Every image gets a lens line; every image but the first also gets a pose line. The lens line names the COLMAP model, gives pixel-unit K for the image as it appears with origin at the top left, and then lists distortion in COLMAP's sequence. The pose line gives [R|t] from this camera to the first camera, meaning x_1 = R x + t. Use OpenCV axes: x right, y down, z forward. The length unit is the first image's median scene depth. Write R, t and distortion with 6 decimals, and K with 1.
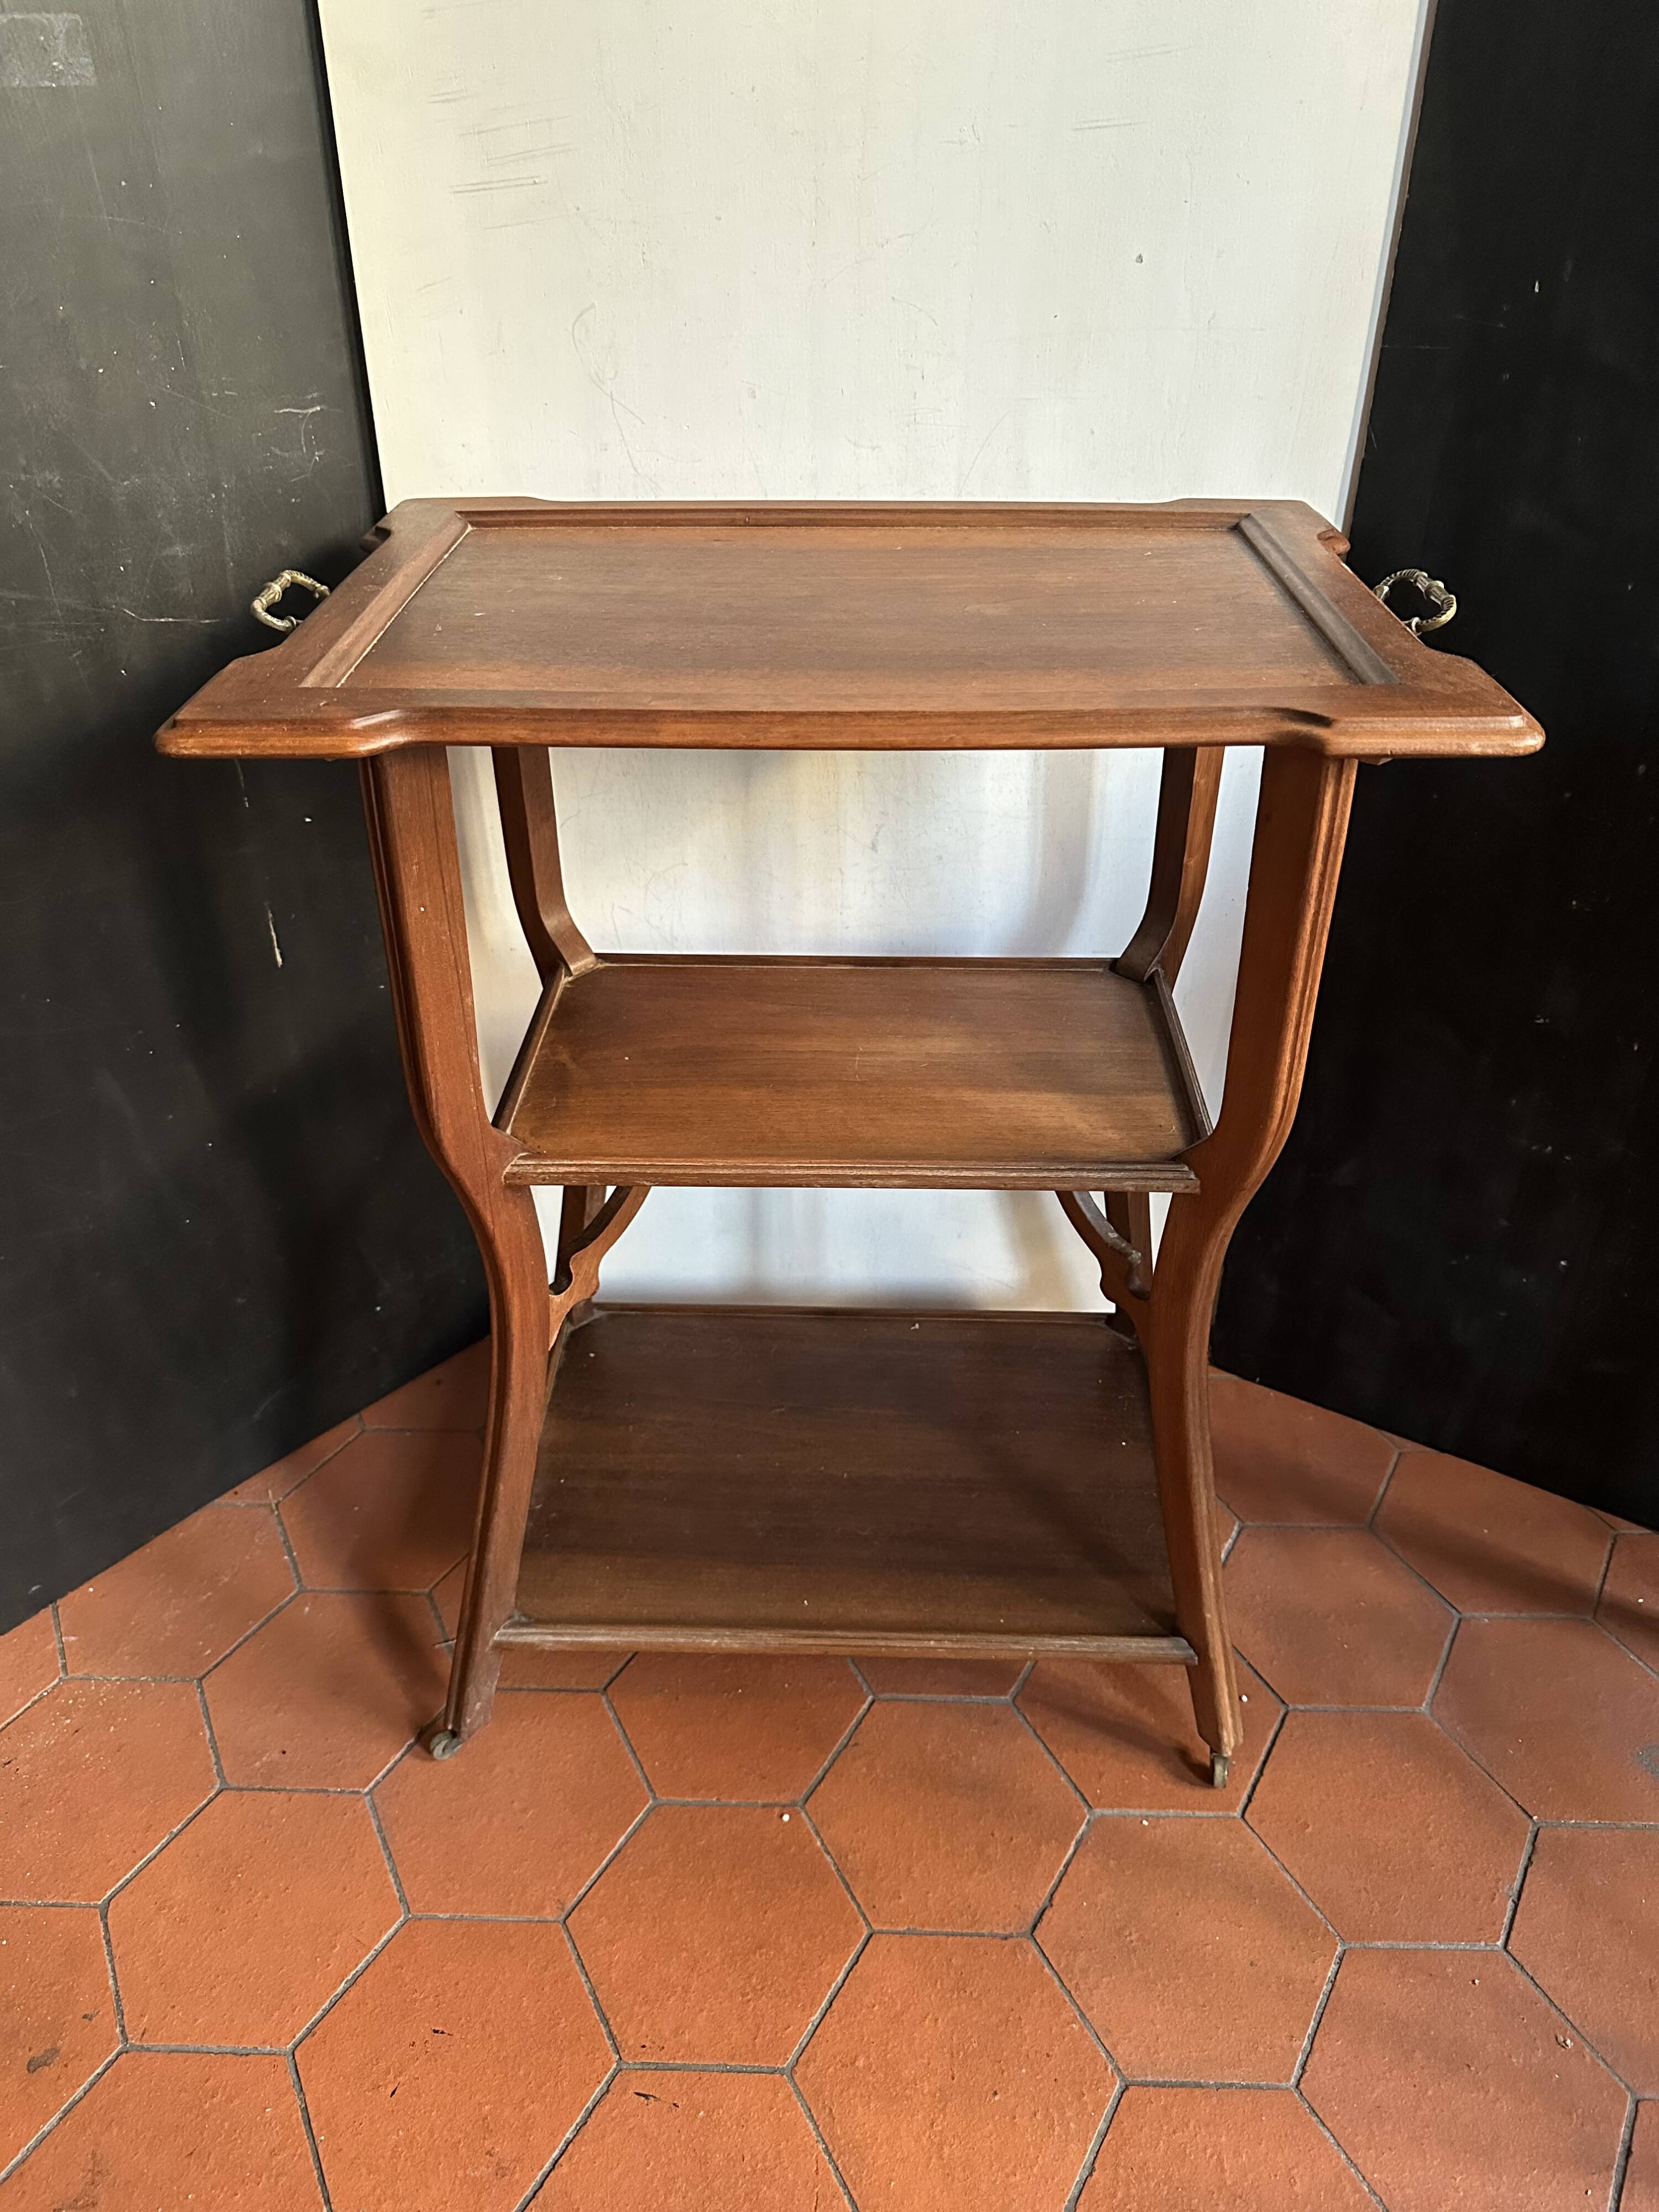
lens RADIAL K [[1602.9, 0, 836.0], [0, 1602.9, 1099.9], [0, 0, 1]] dist [-0.009509, -0.000469]
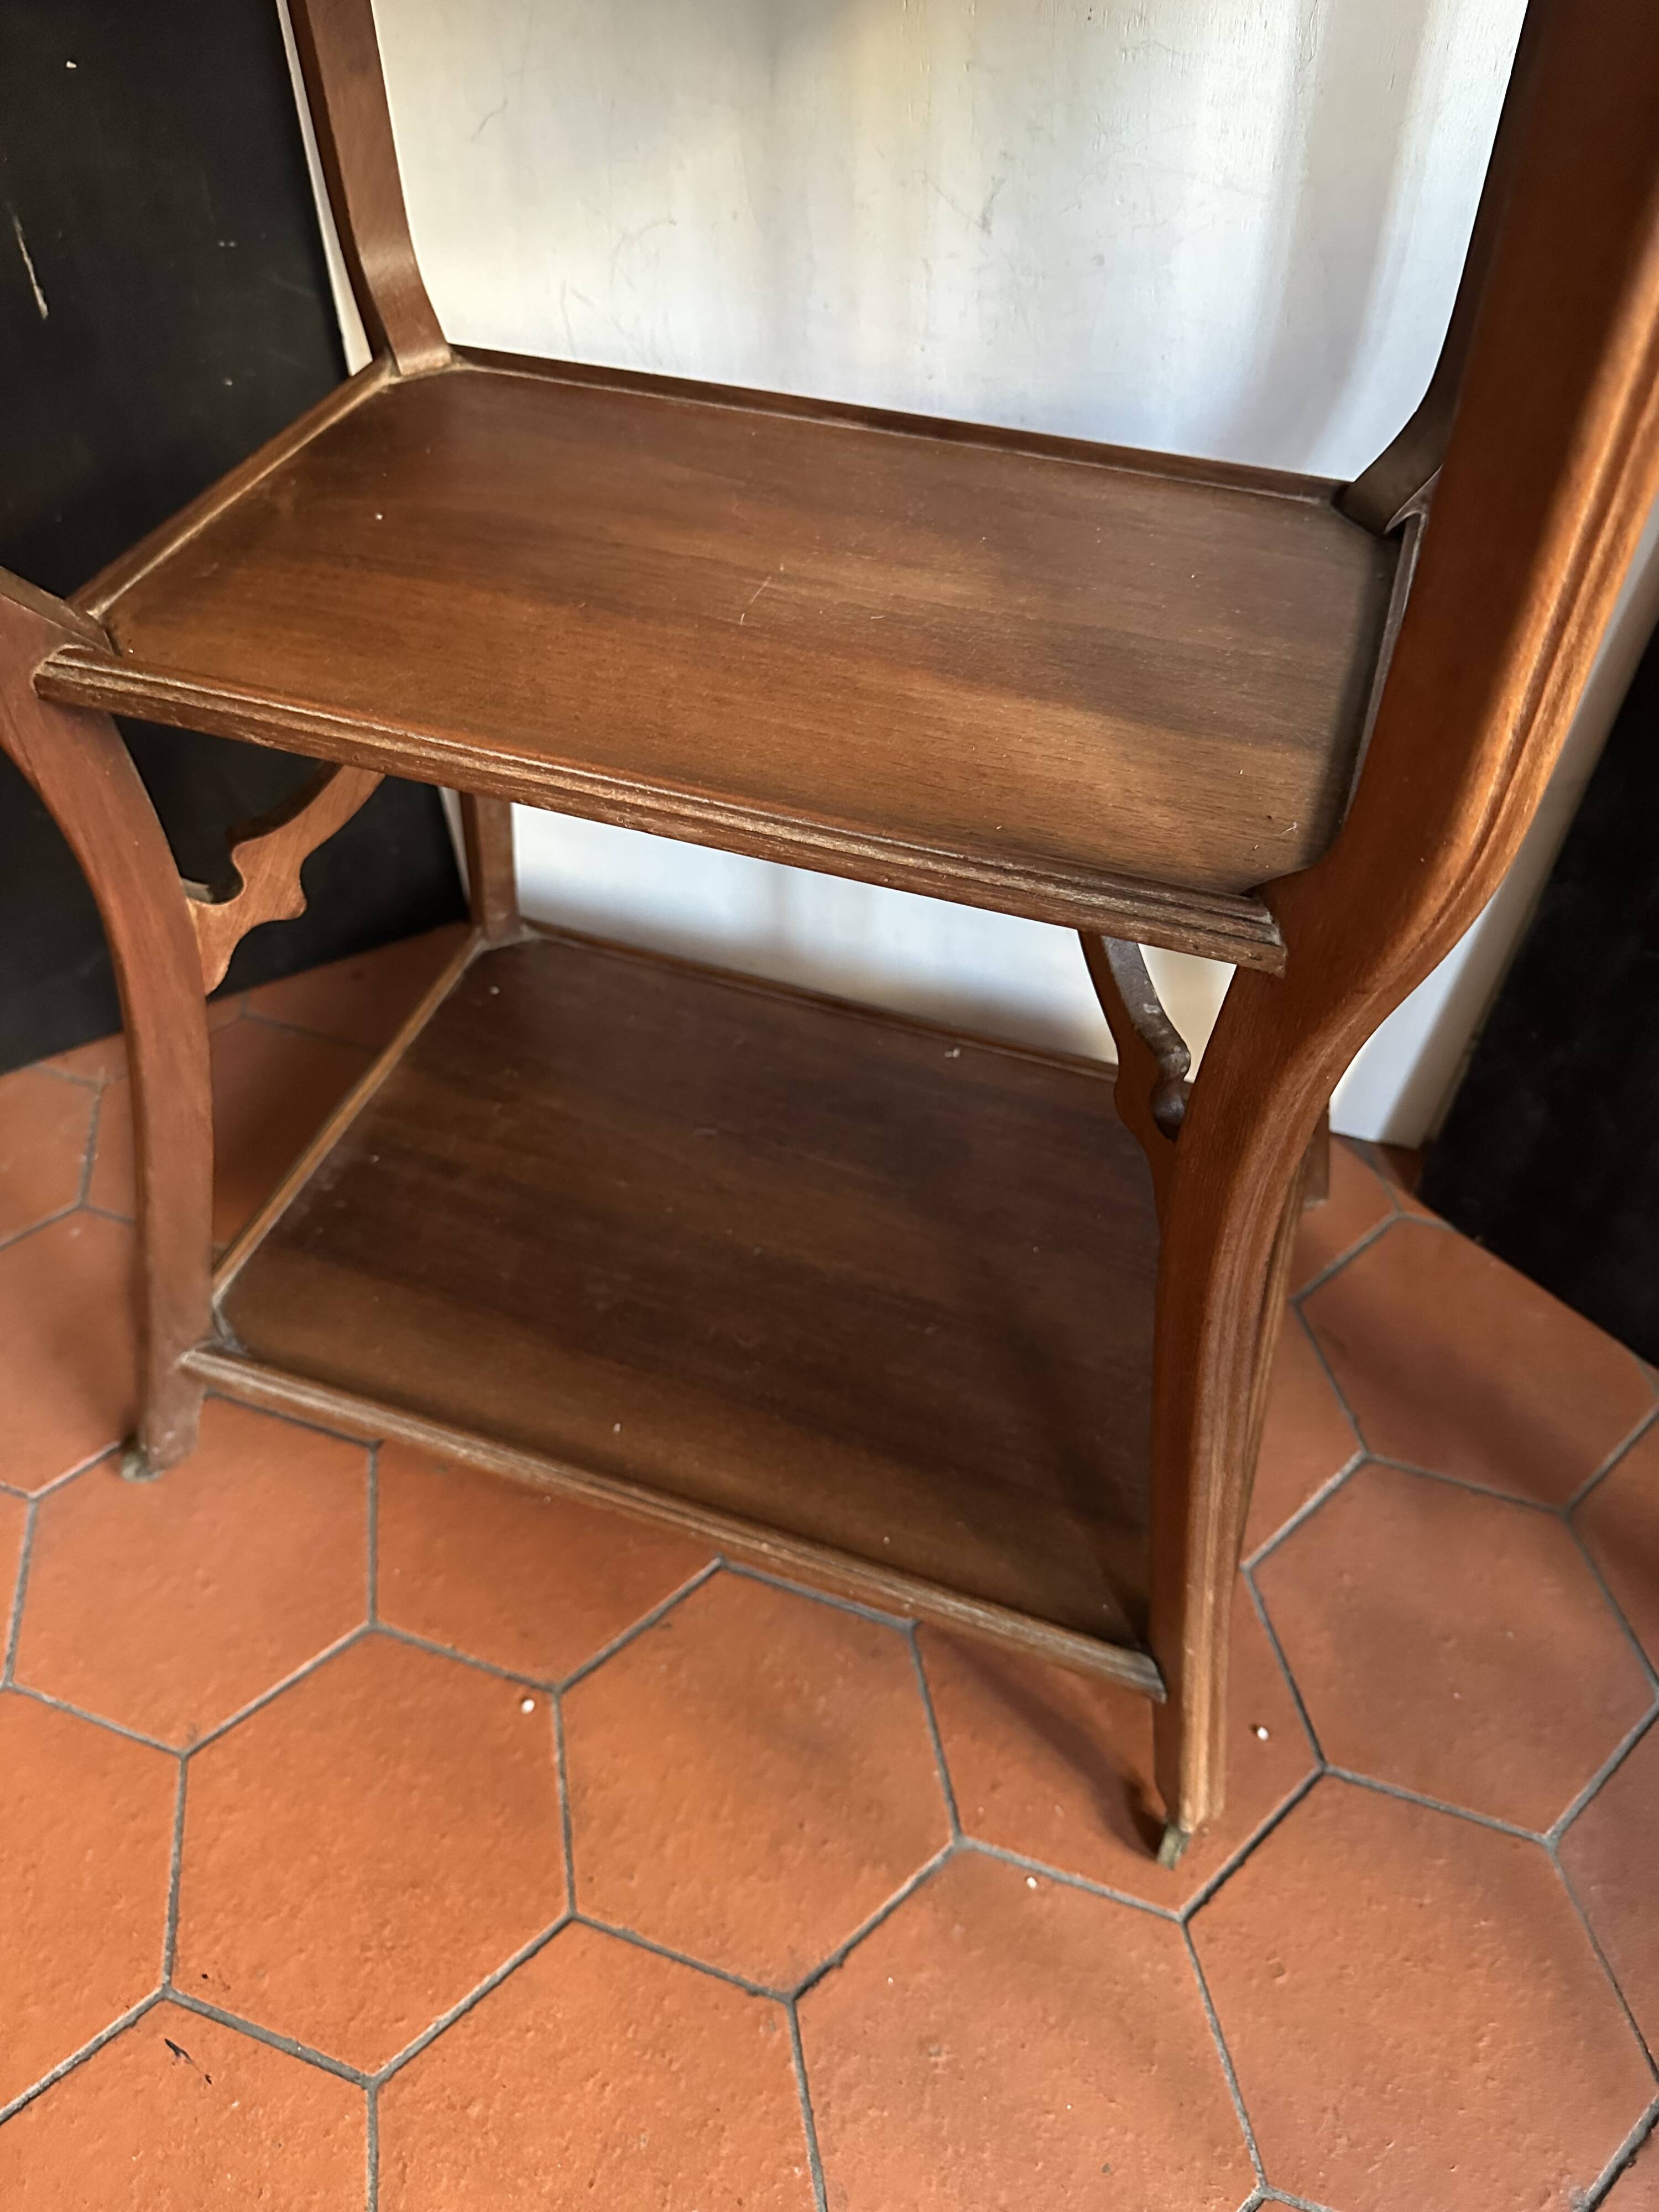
lens RADIAL K [[1602.9, 0, 819.1], [0, 1602.9, 1108.7], [0, 0, 1]] dist [-0.009509, -0.000469]
pose [[0.951310, 0.231077, -0.203991, 0.177852], [-0.171786, 0.946960, 0.271580, -0.007774], [0.255927, -0.223314, 0.940549, 0.453886]]
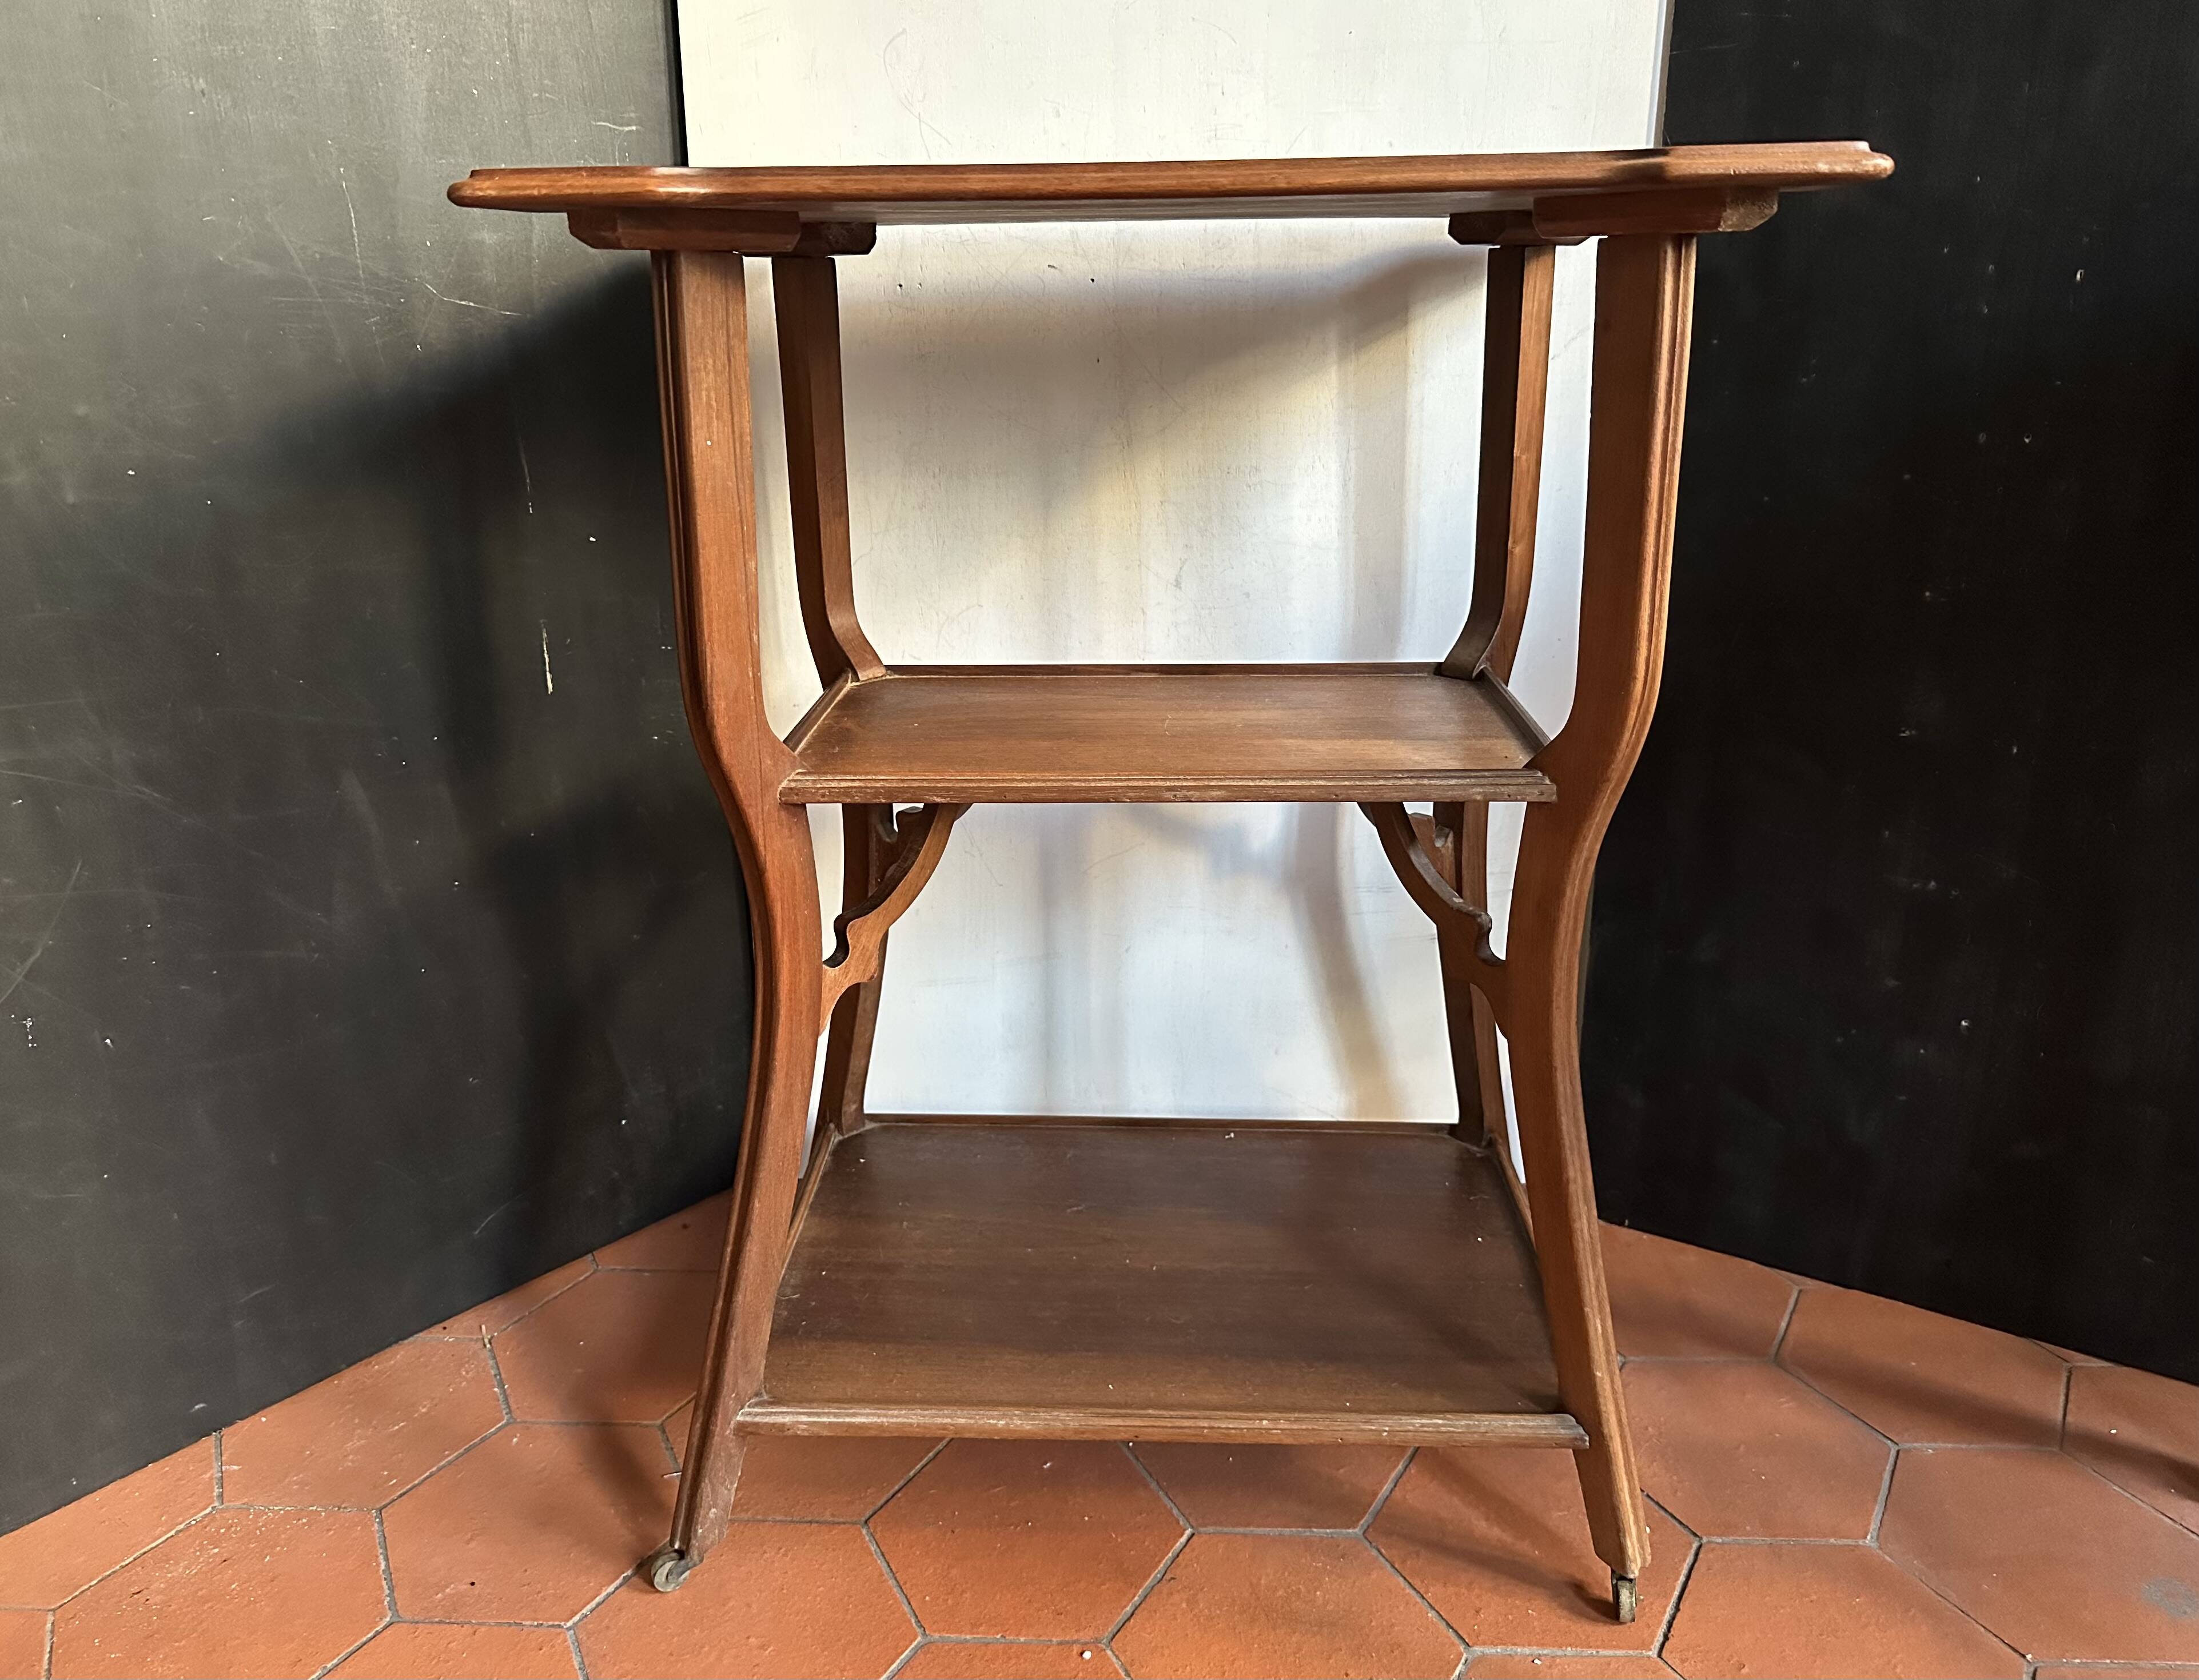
lens RADIAL K [[1661.2, 0, 1090.7], [0, 1661.2, 807.6], [0, 0, 1]] dist [-0.009335, -0.001859]
pose [[0.999852, -0.004588, -0.016605, -0.014691], [0.000079, 0.965092, -0.261912, 0.266782], [0.017227, 0.261872, 0.964949, 0.091092]]
